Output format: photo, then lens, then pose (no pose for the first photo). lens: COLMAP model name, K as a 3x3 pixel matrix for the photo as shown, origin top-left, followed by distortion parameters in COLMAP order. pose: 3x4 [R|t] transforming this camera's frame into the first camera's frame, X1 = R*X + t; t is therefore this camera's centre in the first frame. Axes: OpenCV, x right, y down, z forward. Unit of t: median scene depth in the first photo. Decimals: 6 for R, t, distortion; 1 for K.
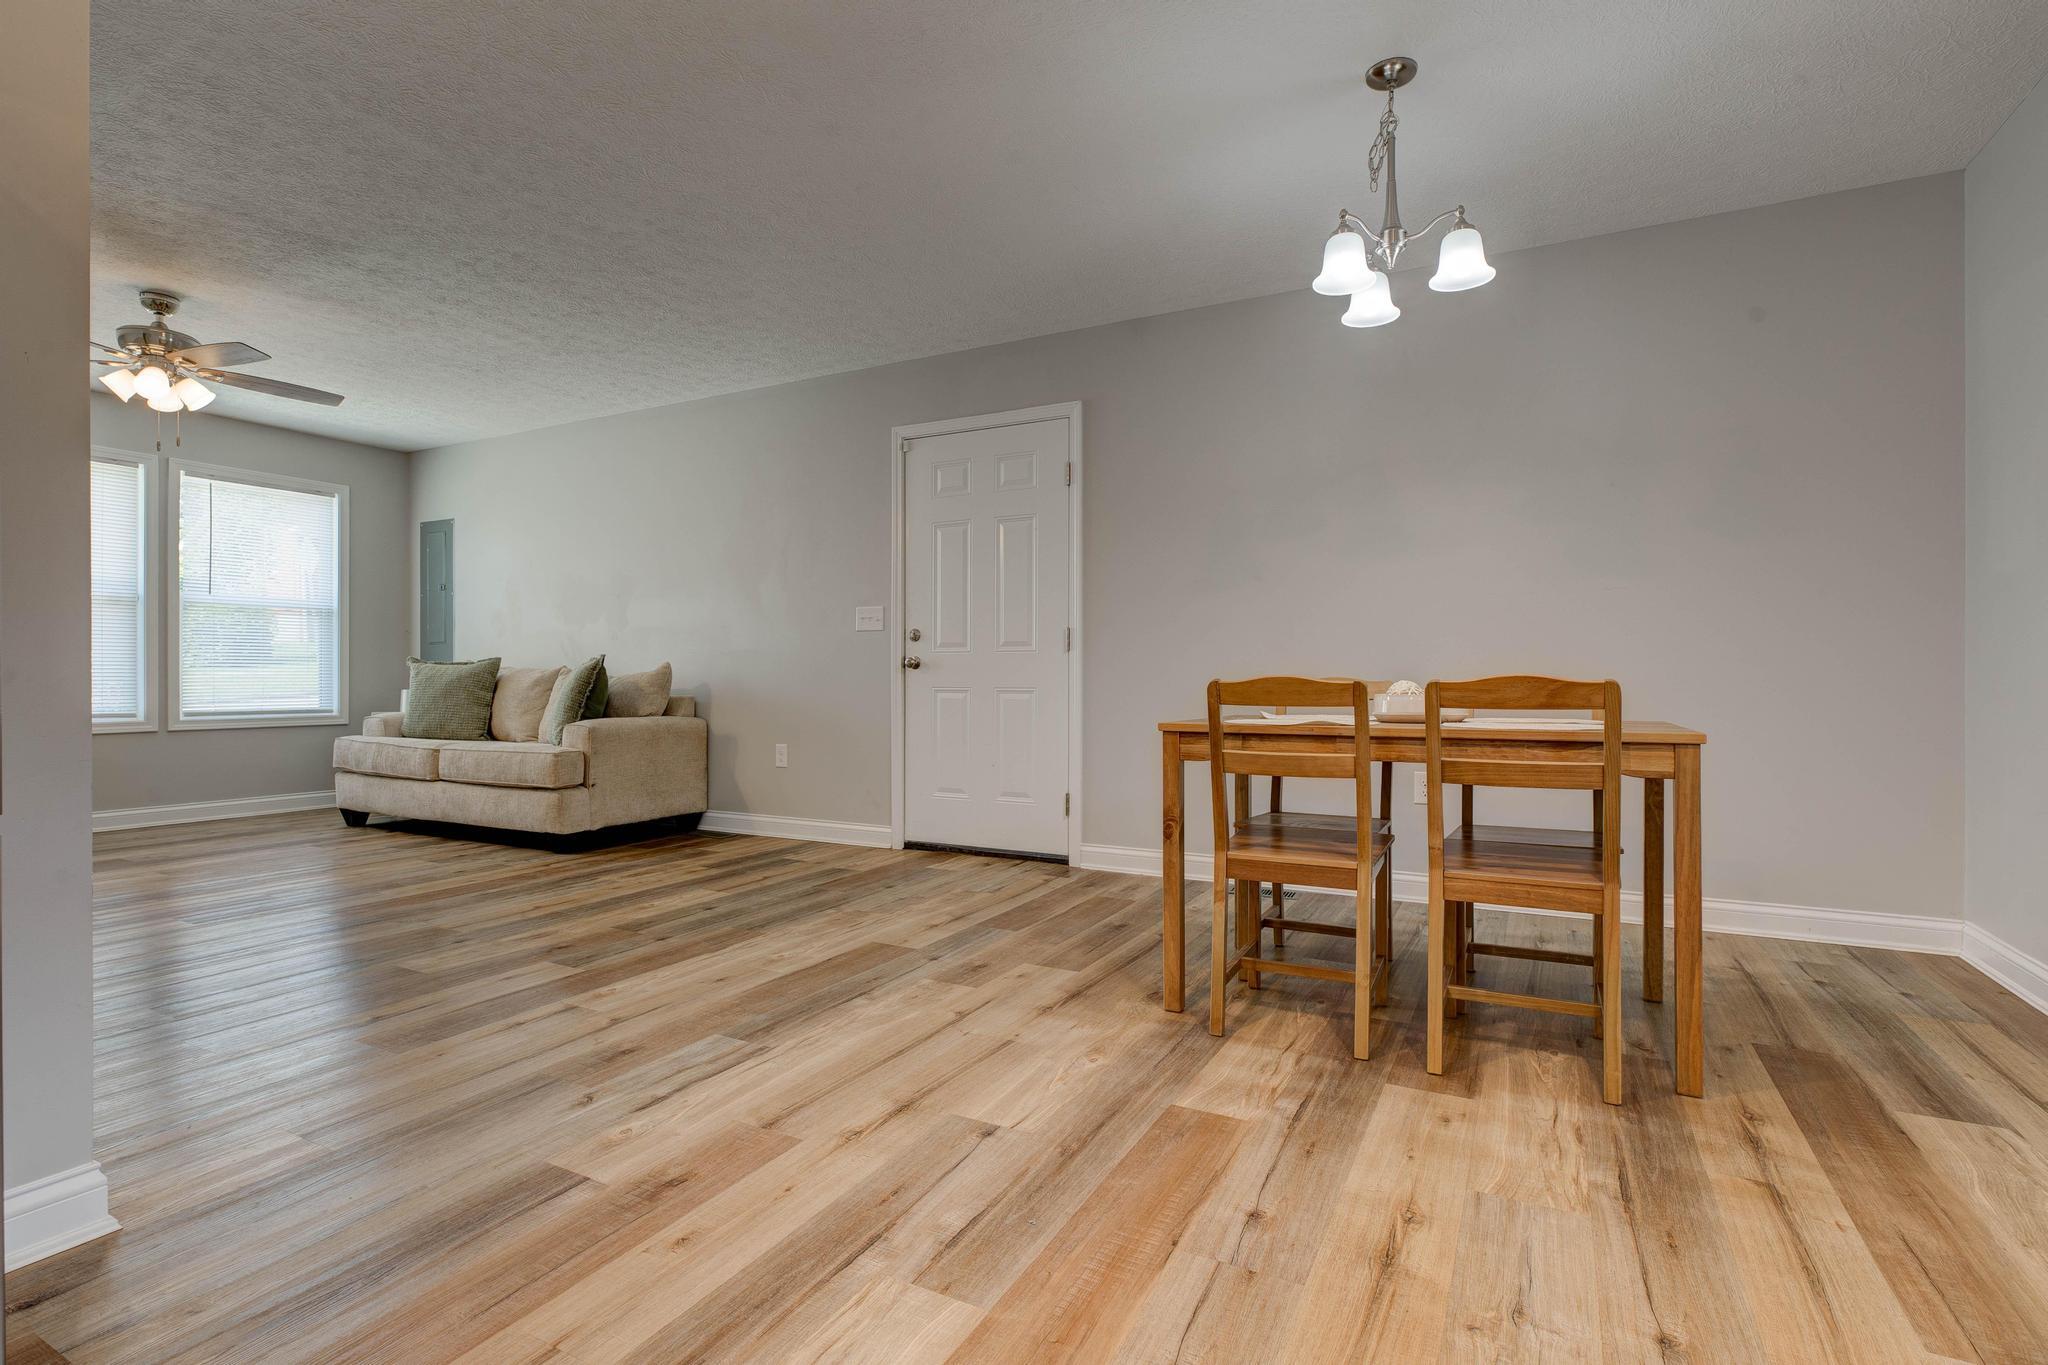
lens RADIAL K [[951.8, 0, 1028.8], [0, 951.8, 673.7], [0, 0, 1]] dist [-0.015335, 0.001254]
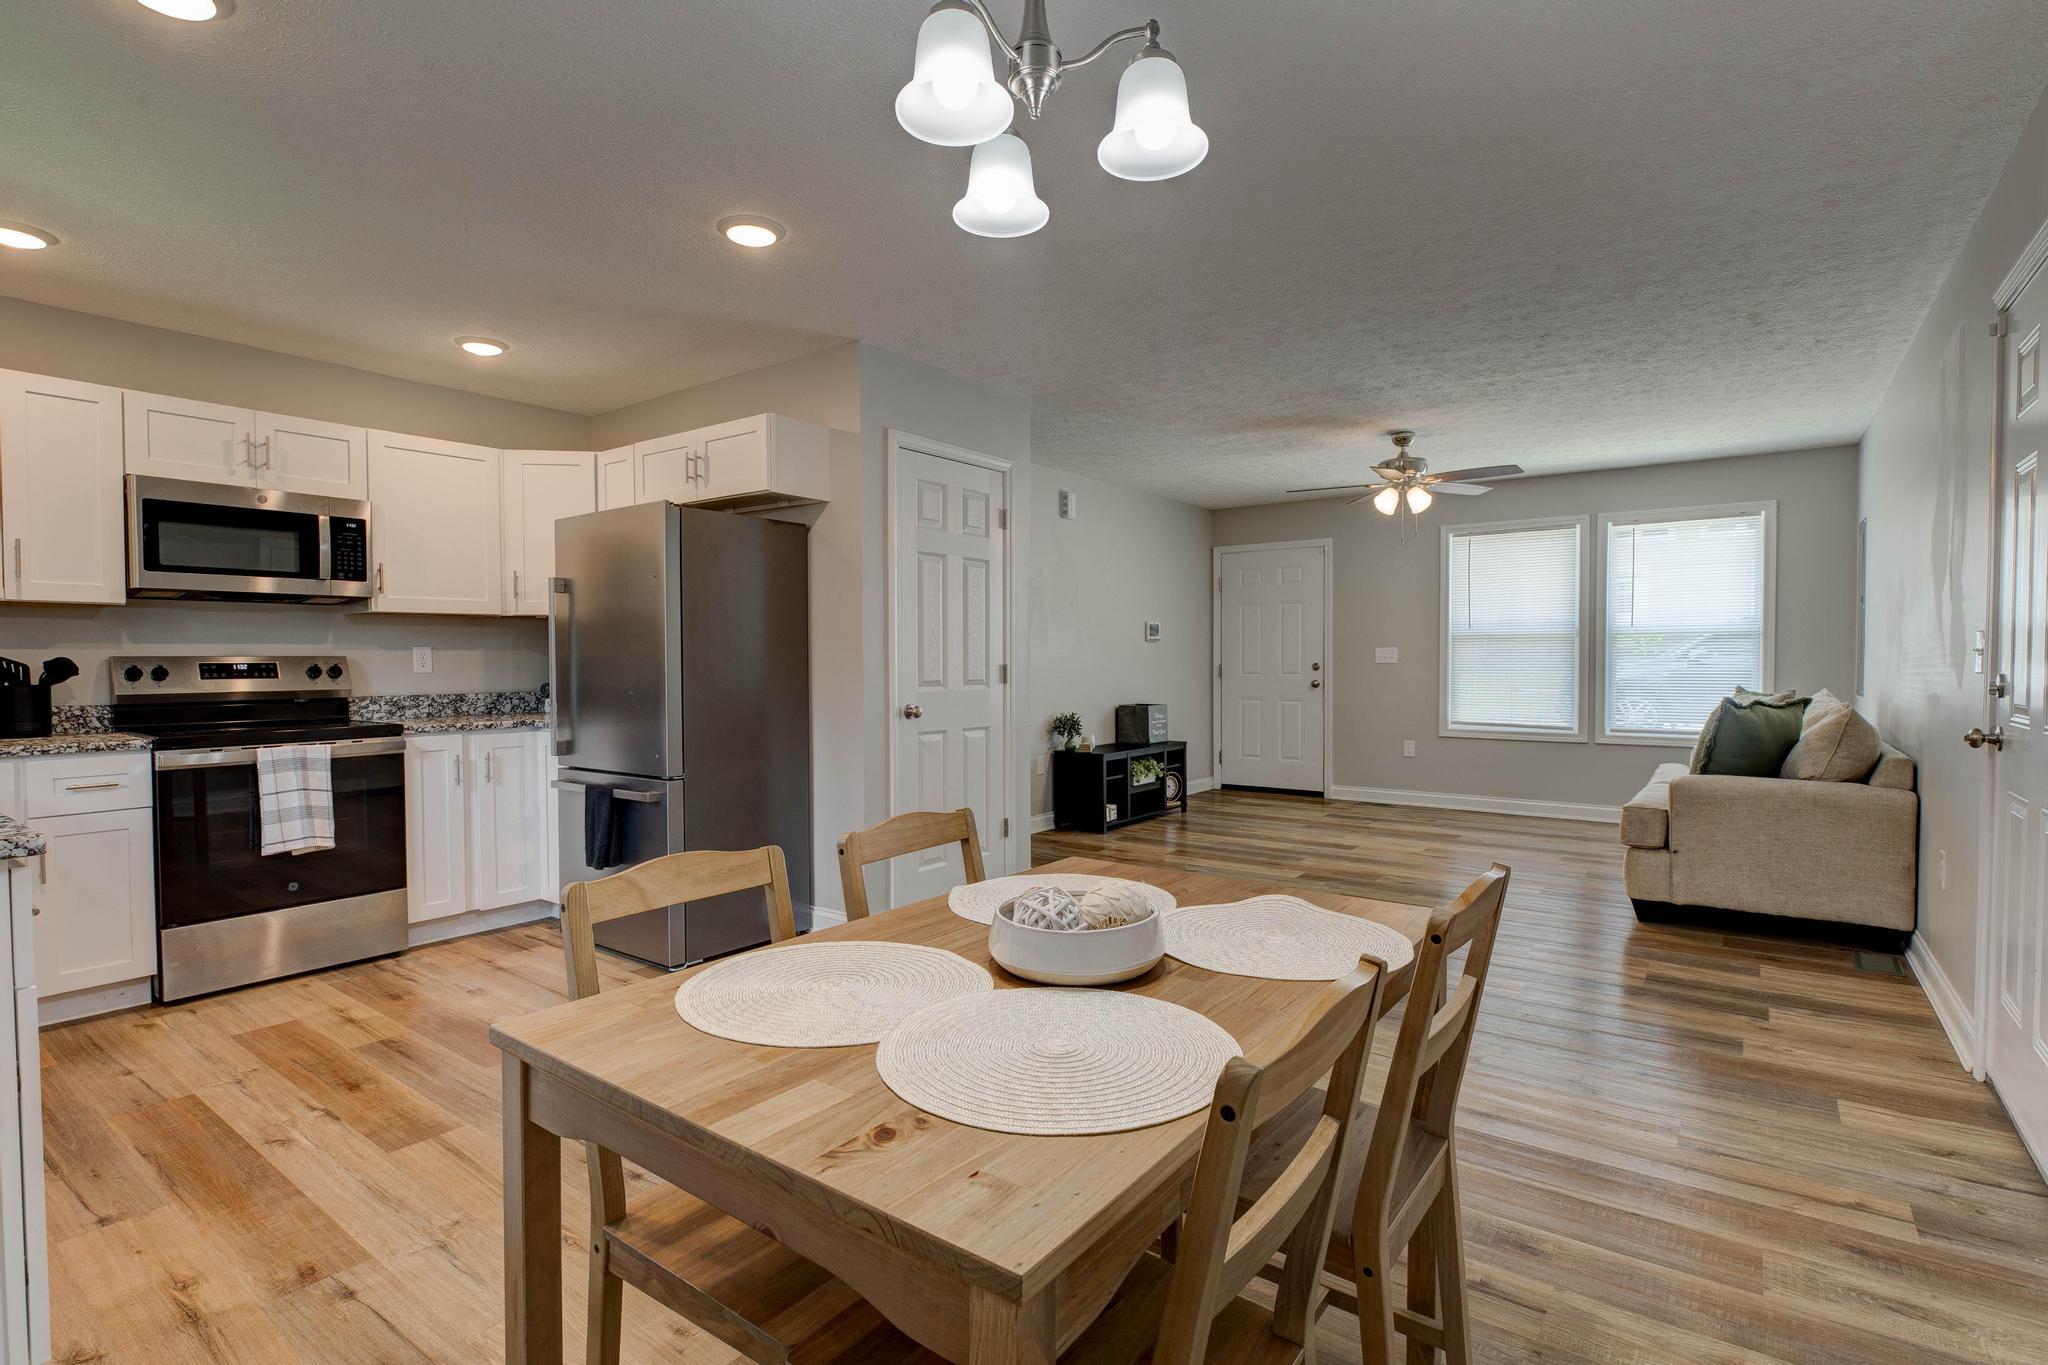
lens RADIAL K [[997.1, 0, 1059.7], [0, 997.1, 680.4], [0, 0, 1]] dist [-0.001903, -0.001202]
pose [[-0.119770, 0.021398, -0.992571, 0.489513], [0.006490, 0.999763, 0.020770, -0.058000], [0.992781, -0.003955, -0.119880, 0.545269]]
